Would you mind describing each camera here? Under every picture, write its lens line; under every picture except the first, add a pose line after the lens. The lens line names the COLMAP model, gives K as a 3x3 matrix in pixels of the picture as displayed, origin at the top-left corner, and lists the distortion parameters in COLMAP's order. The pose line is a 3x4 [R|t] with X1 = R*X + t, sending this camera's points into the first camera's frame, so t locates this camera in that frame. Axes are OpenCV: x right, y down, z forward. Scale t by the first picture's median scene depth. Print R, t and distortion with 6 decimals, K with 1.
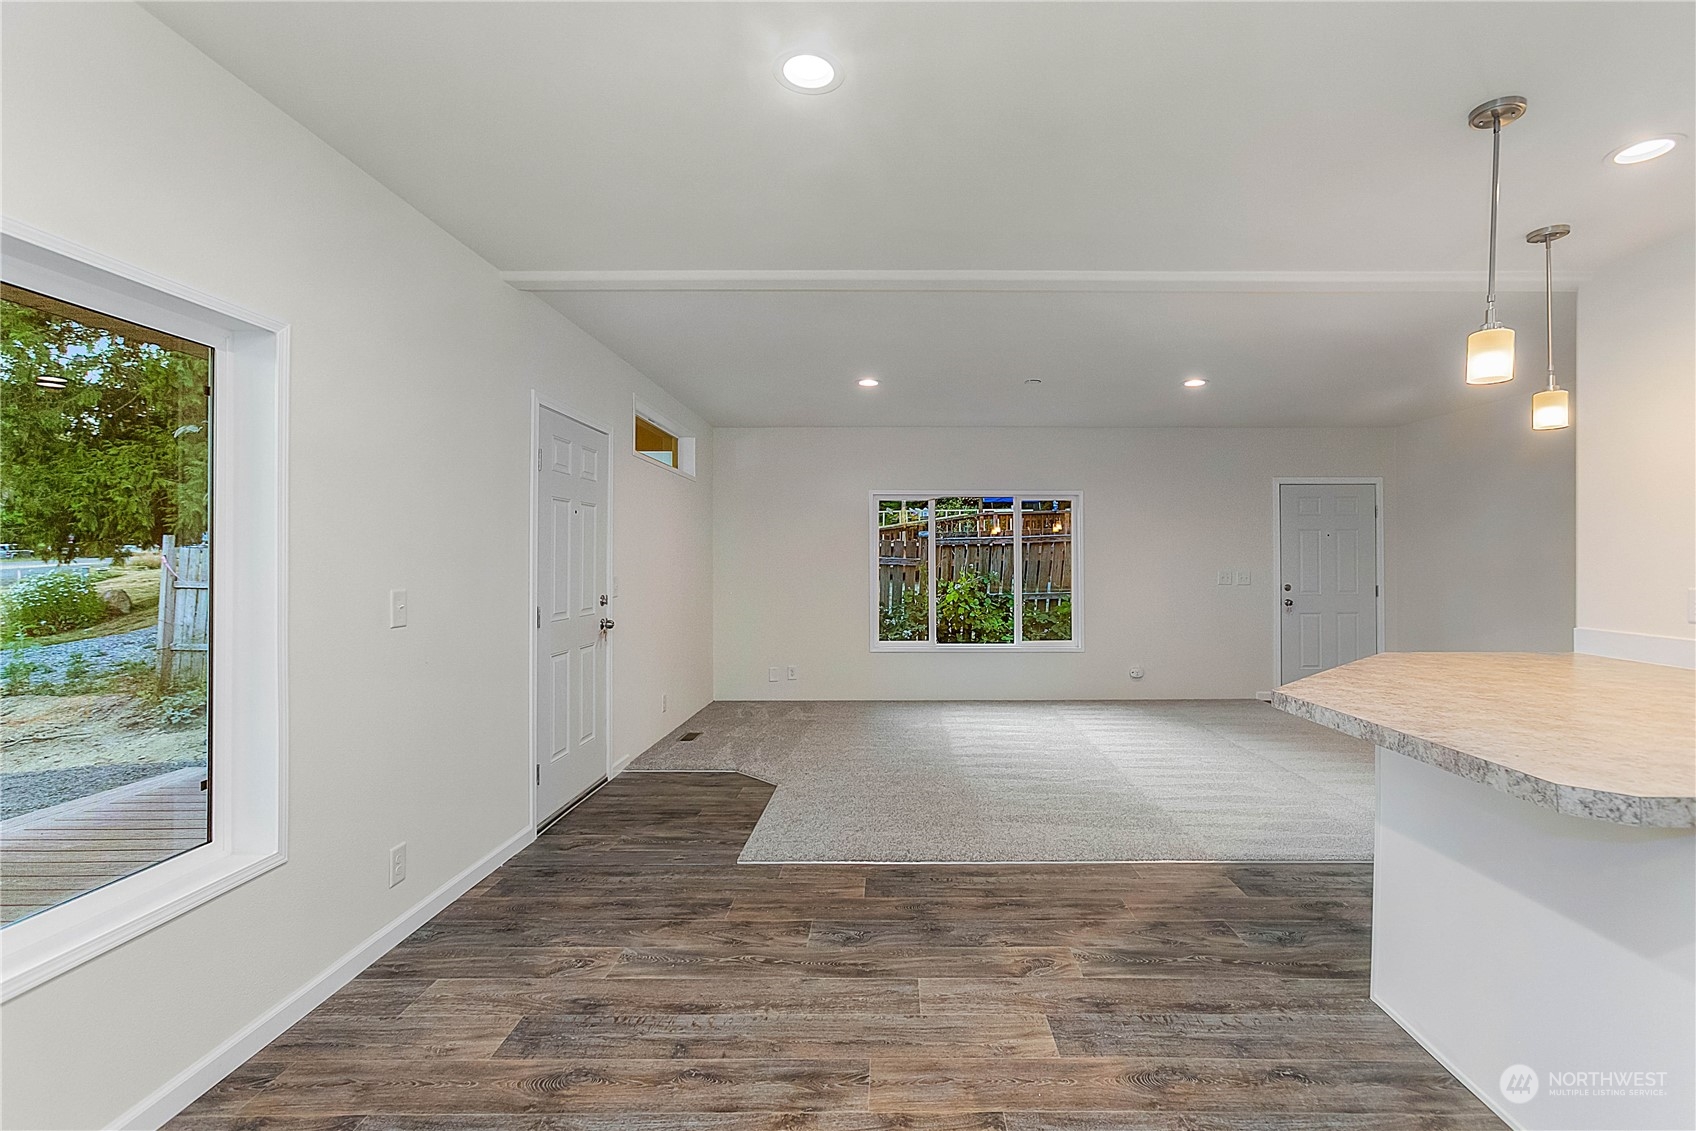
lens RADIAL K [[787.2, 0, 889.7], [0, 787.2, 562.5], [0, 0, 1]] dist [-0.000410, 0.000143]
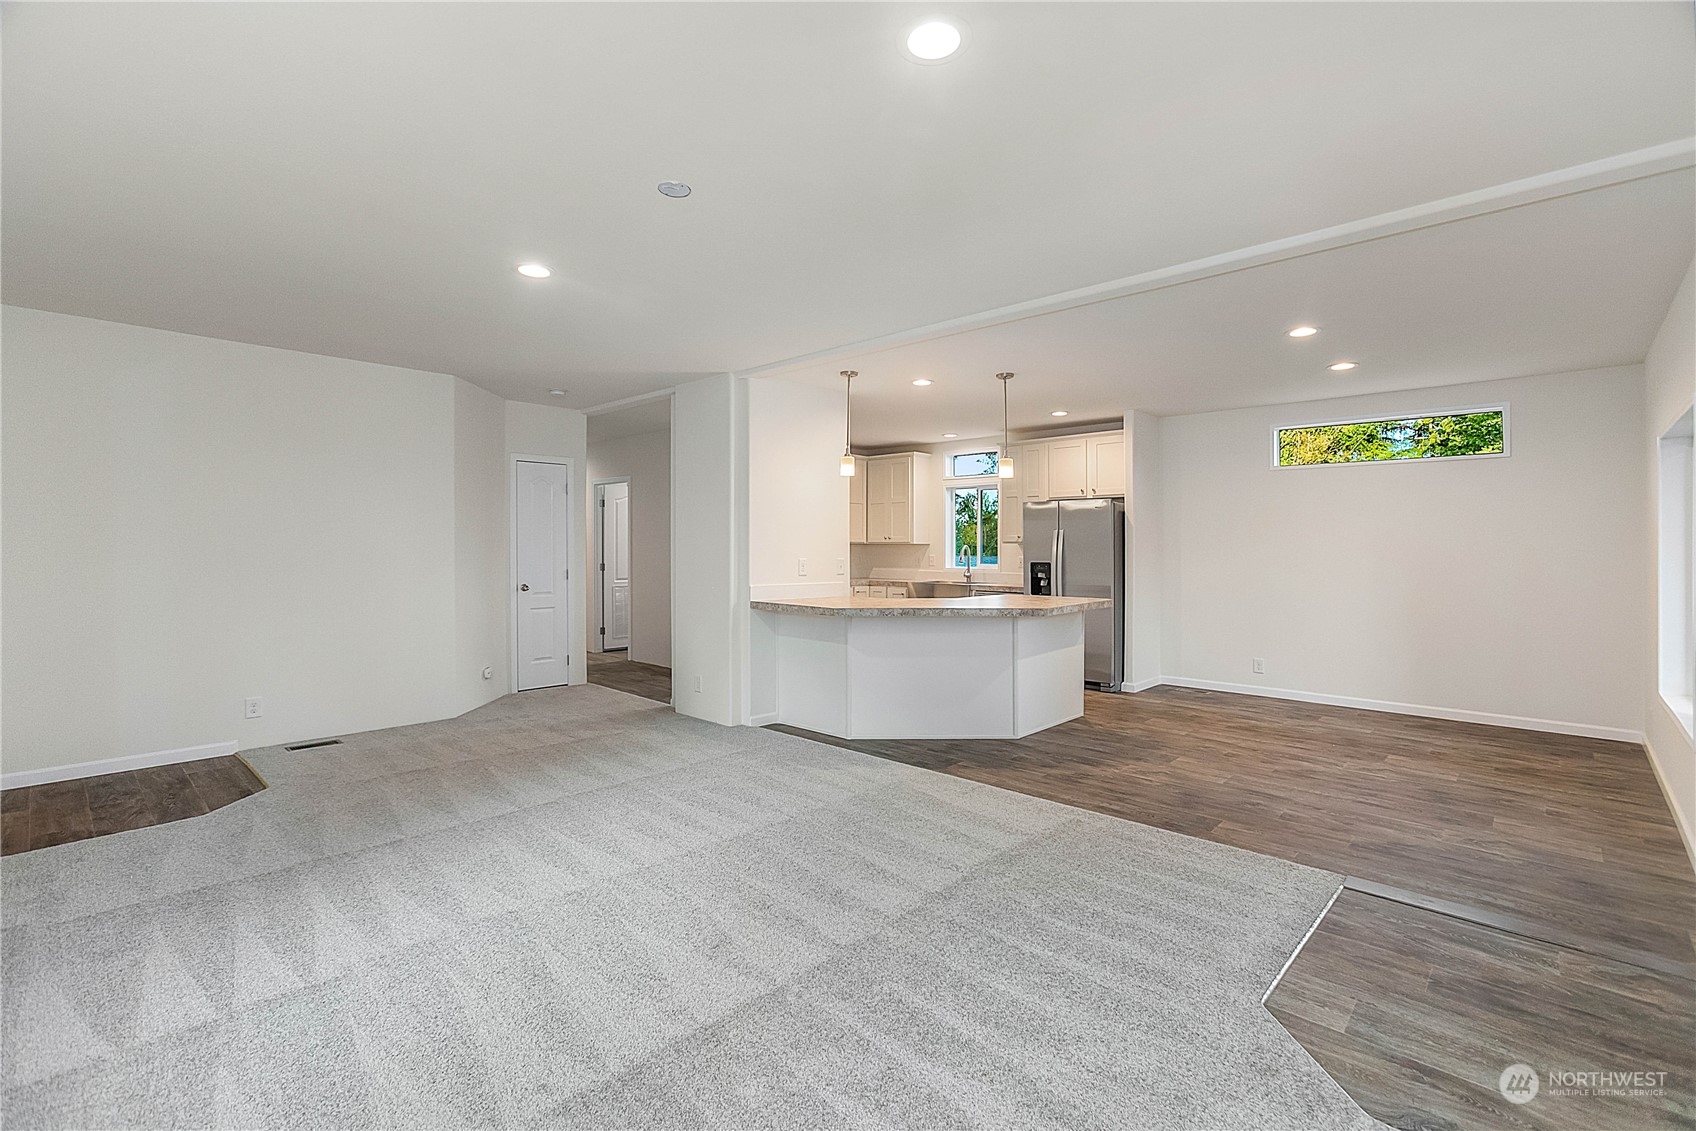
lens RADIAL K [[762.7, 0, 854.9], [0, 762.7, 563.3], [0, 0, 1]] dist [0.009422, 0.000752]
pose [[-0.739605, -0.017423, 0.672815, -0.451959], [-0.003962, 0.999760, 0.021535, -0.004880], [-0.673029, 0.013262, -0.739497, 2.527857]]
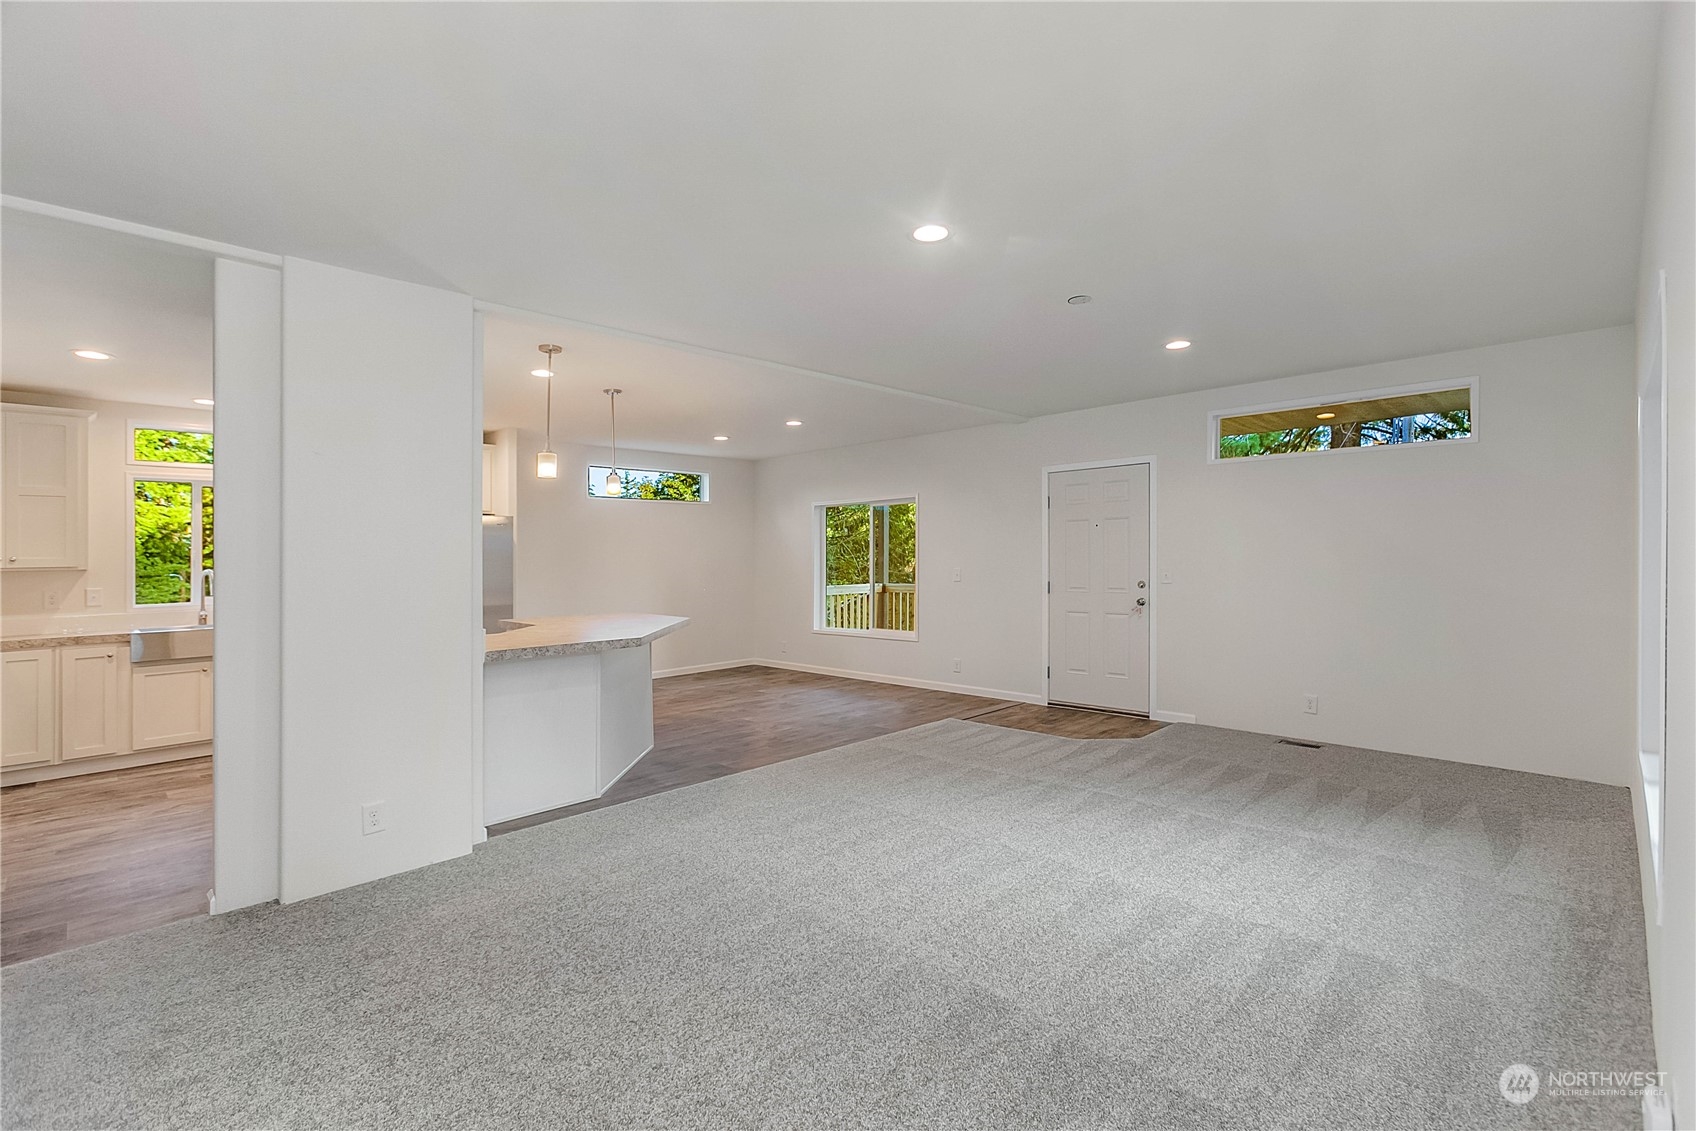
lens RADIAL K [[747.5, 0, 846.6], [0, 747.5, 609.1], [0, 0, 1]] dist [0.002143, 0.000124]
pose [[-0.707758, 0.061839, -0.703743, 1.530404], [0.018687, 0.997452, 0.068854, -0.014772], [0.706208, 0.035581, -0.707110, 2.588338]]
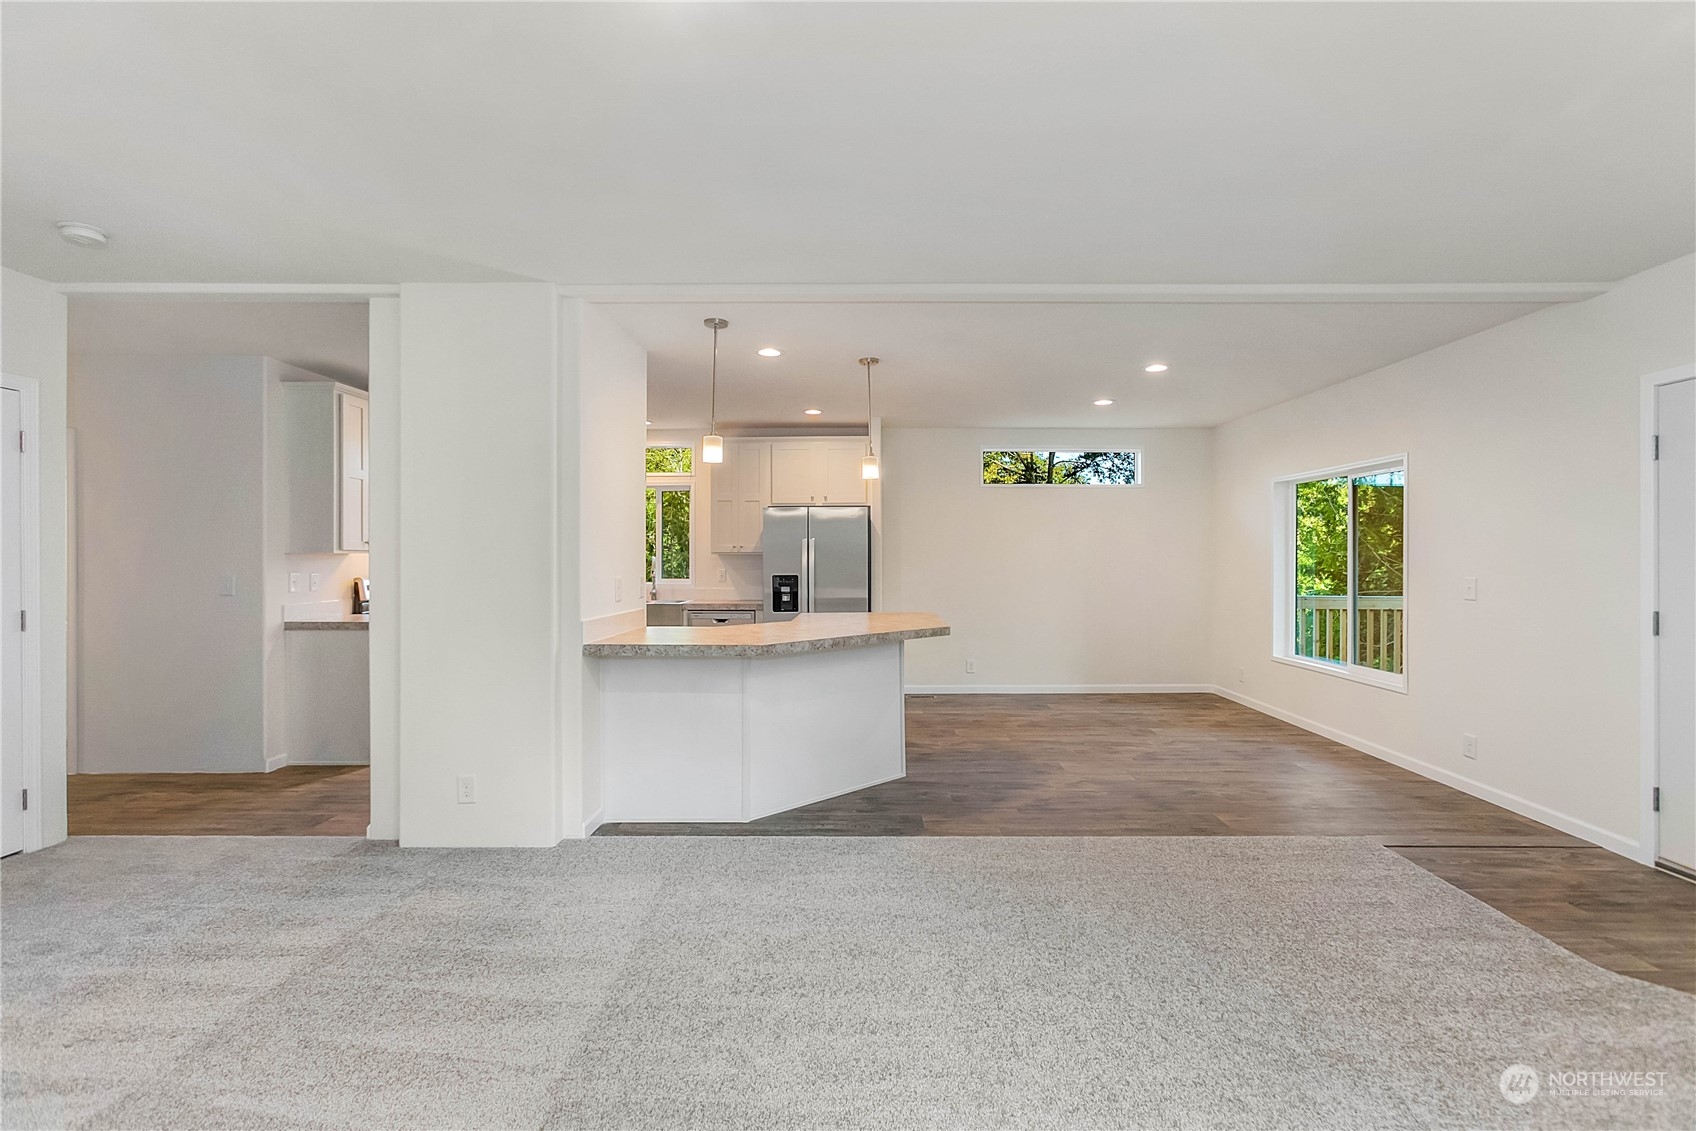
lens RADIAL K [[766.4, 0, 871.1], [0, 766.4, 567.5], [0, 0, 1]] dist [-0.000081, 0.001067]
pose [[-0.999990, 0.001719, -0.004238, 0.606504], [0.001668, 0.999926, 0.012085, -0.005435], [0.004259, 0.012078, -0.999918, 2.527144]]
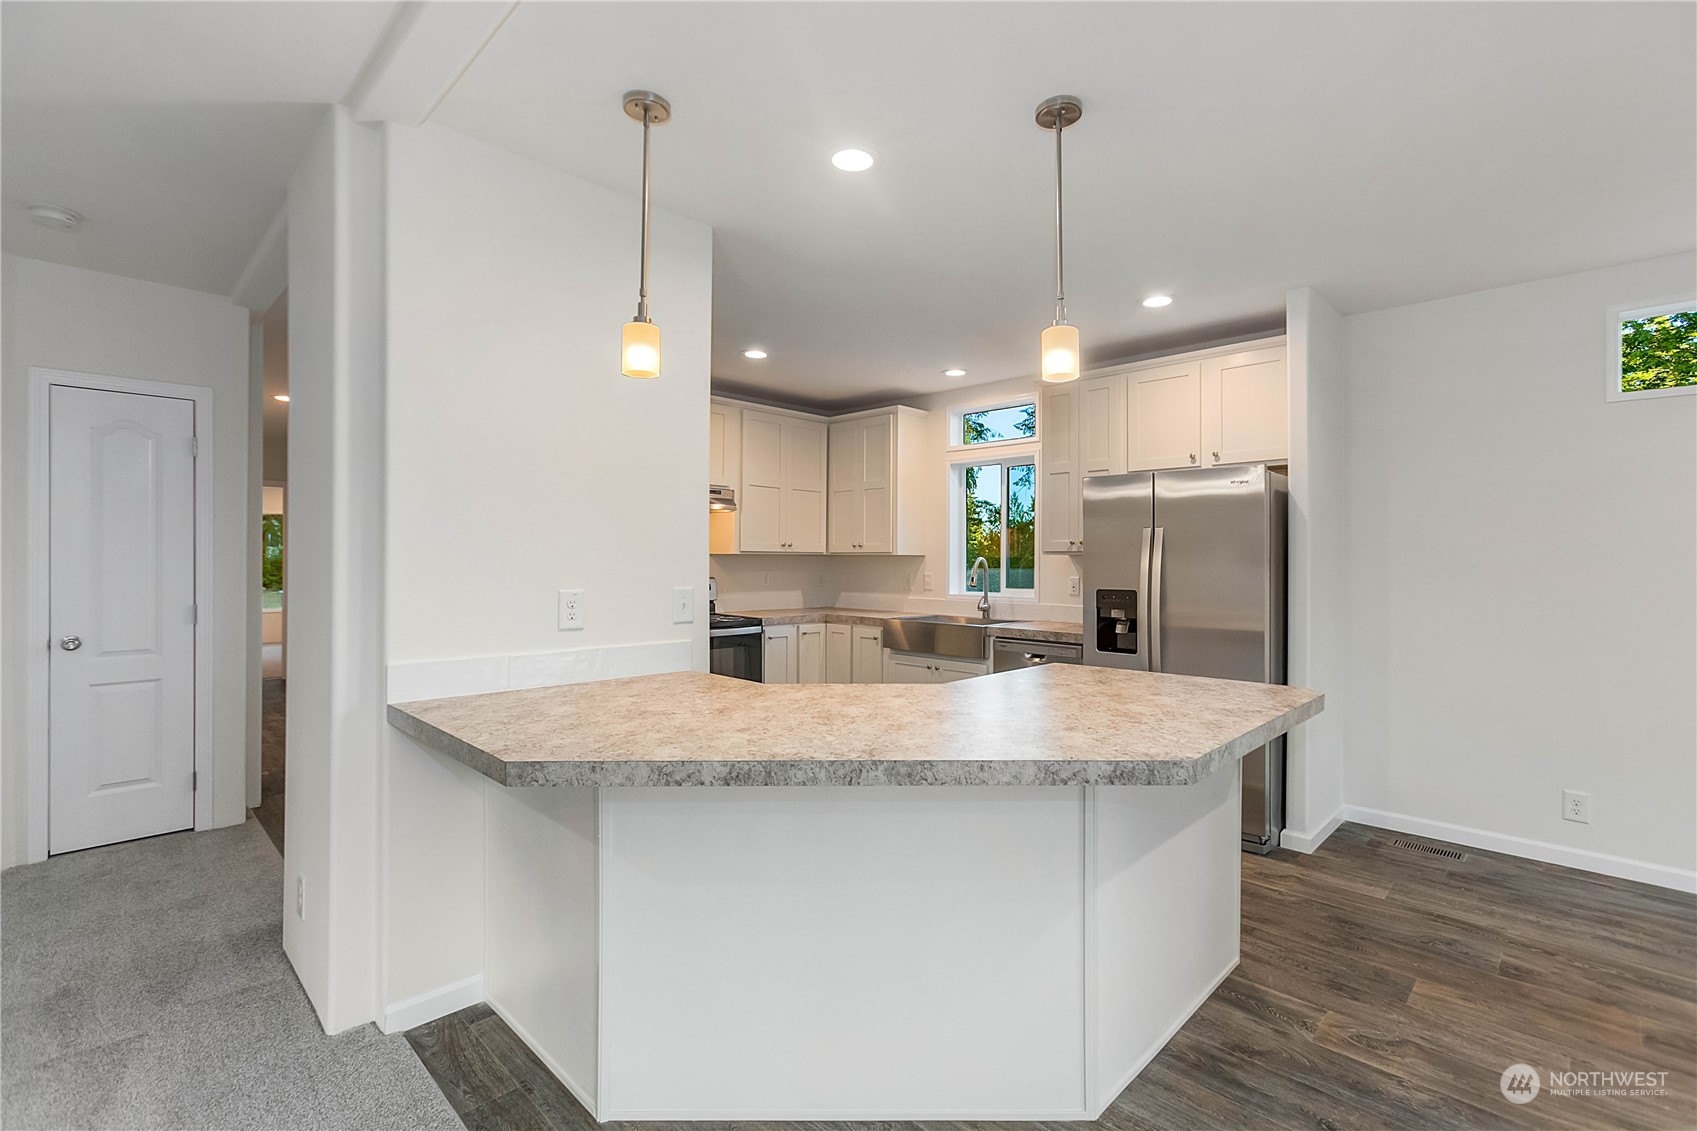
lens RADIAL K [[771.0, 0, 870.1], [0, 771.0, 562.0], [0, 0, 1]] dist [-0.000222, 0.000580]
pose [[-0.723830, -0.006285, 0.689950, 0.208443], [-0.004127, 0.999980, 0.004779, -0.010500], [-0.689966, 0.000612, -0.723841, 1.465540]]
